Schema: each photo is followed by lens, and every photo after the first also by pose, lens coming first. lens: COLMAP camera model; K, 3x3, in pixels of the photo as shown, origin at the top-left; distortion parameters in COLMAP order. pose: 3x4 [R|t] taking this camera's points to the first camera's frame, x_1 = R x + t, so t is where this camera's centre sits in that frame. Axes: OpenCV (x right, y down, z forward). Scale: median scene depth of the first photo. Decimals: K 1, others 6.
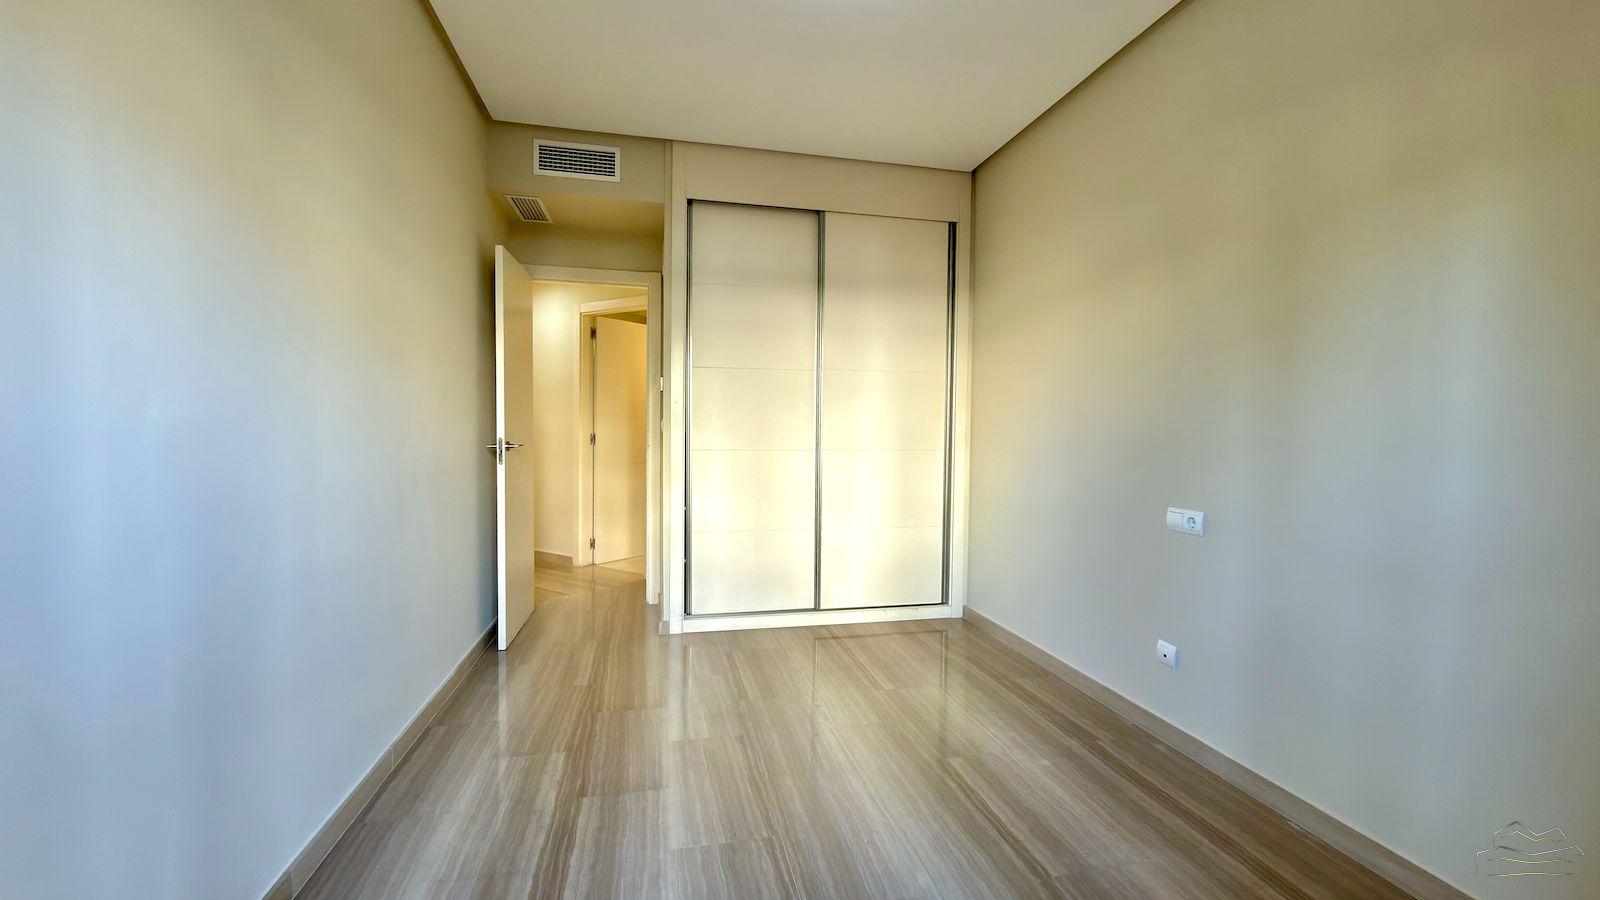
lens RADIAL K [[637.5, 0, 800.0], [0, 637.5, 450.0], [0, 0, 1]] dist [-0.001782, 0.003239]
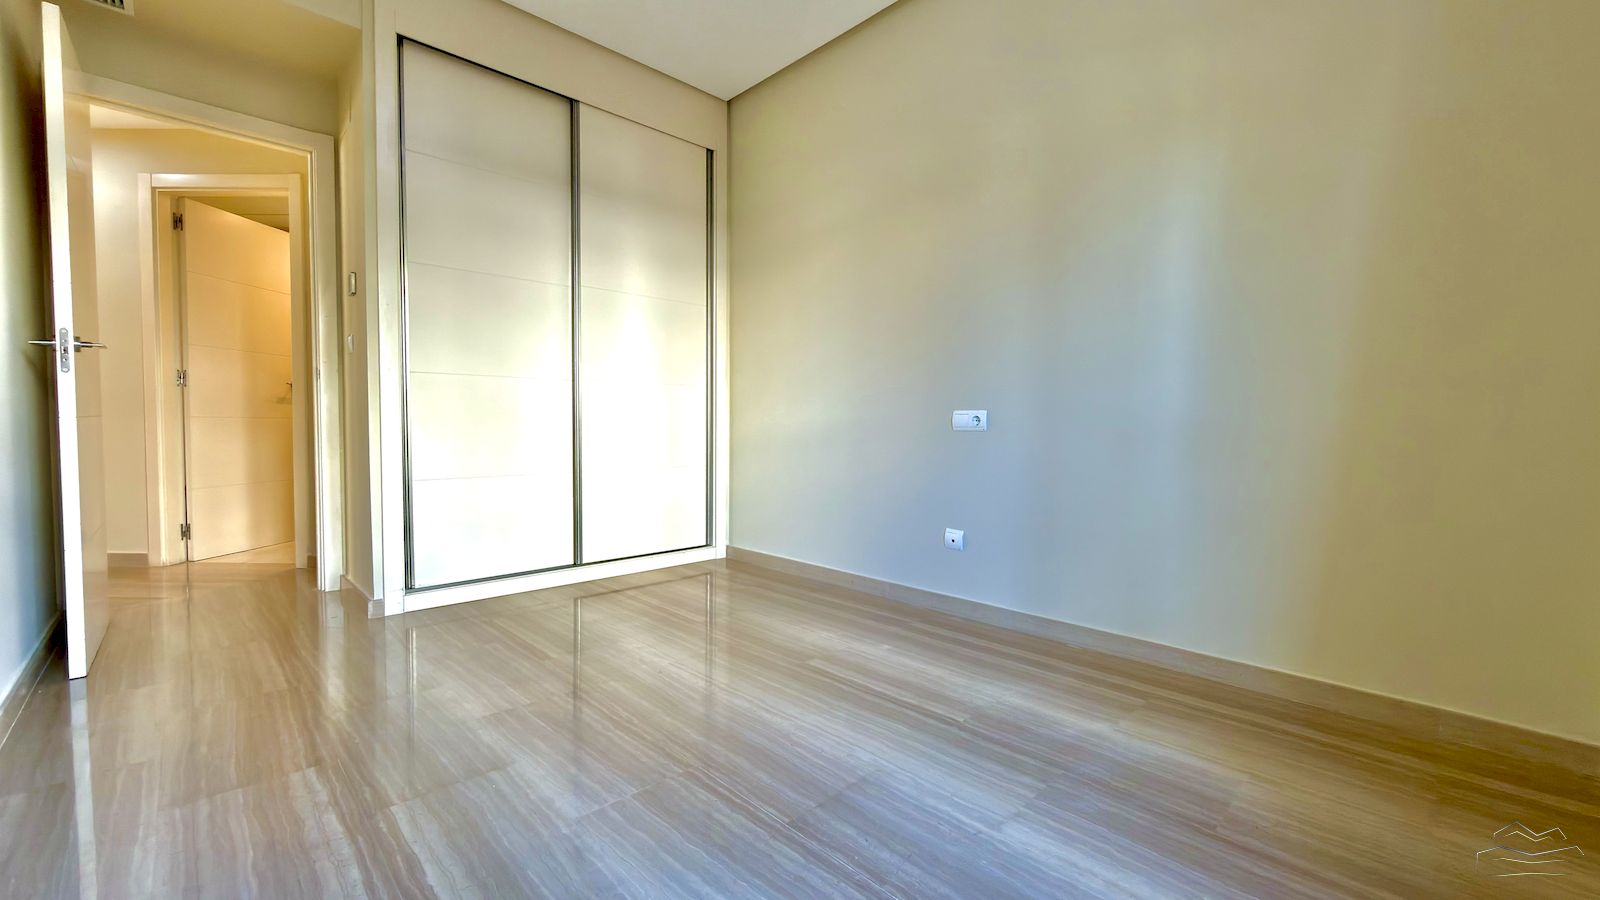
lens RADIAL K [[637.5, 0, 800.0], [0, 637.5, 450.0], [0, 0, 1]] dist [-0.001782, 0.003239]
pose [[0.857006, -0.027121, 0.514592, -0.168069], [0.019039, 0.999599, 0.020975, 0.087290], [-0.514954, -0.008179, 0.857179, 0.107319]]
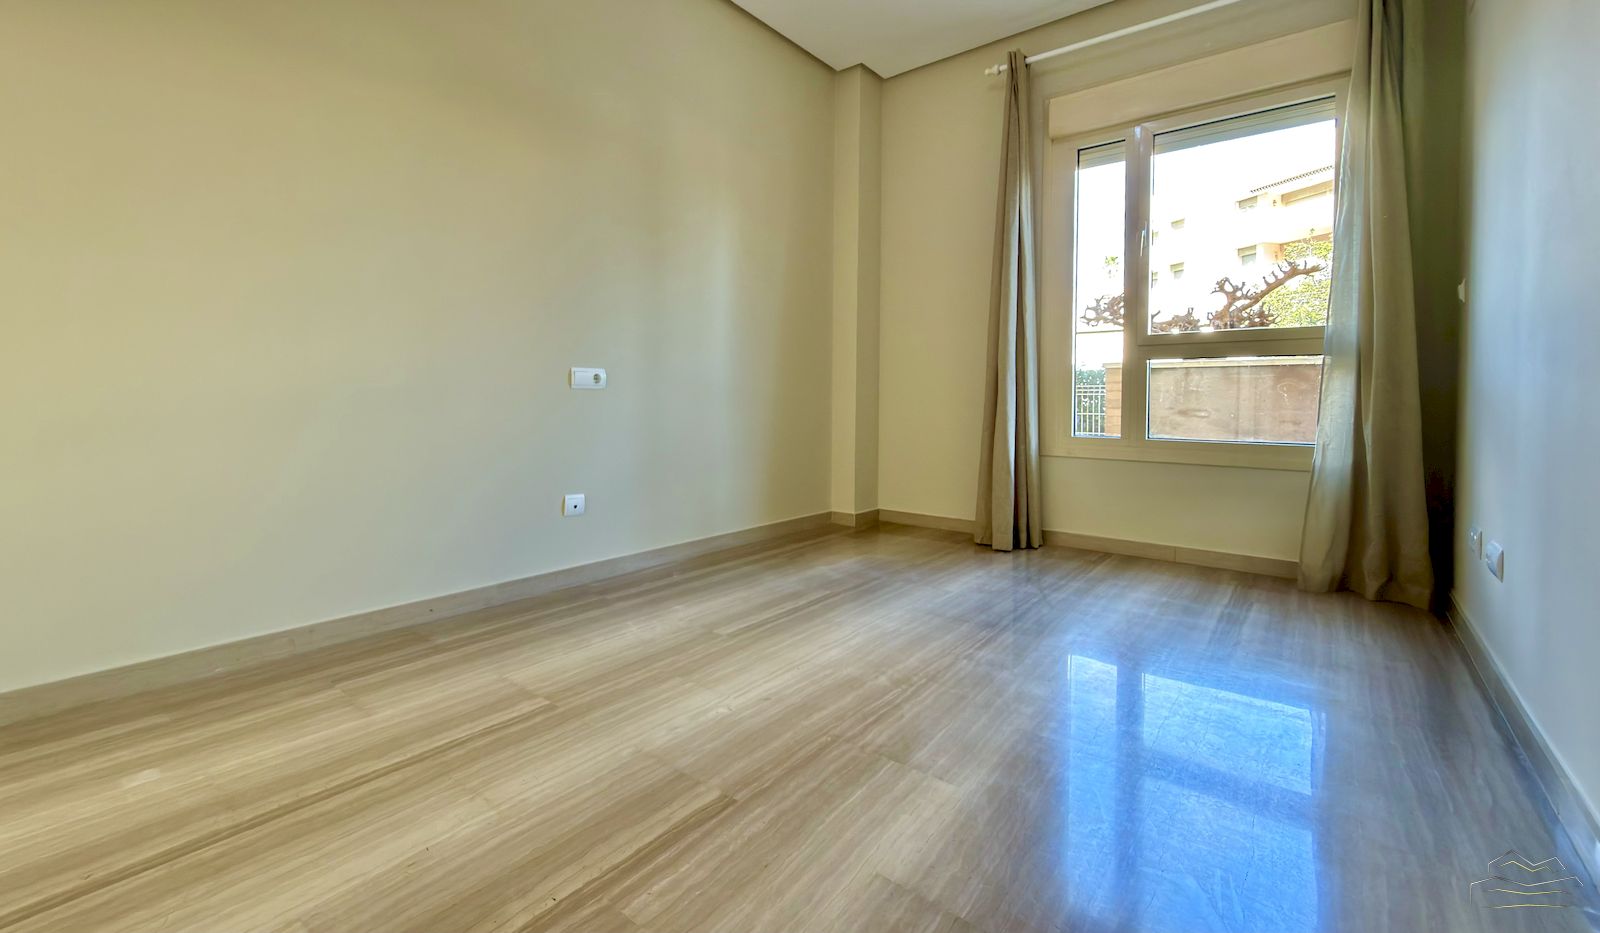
lens RADIAL K [[672.8, 0, 790.1], [0, 672.8, 395.5], [0, 0, 1]] dist [-0.003965, -0.000619]
pose [[-0.615115, -0.014936, 0.788296, -0.365712], [0.013566, 0.999472, 0.029524, 0.071532], [-0.788321, 0.028855, -0.614588, 0.946377]]
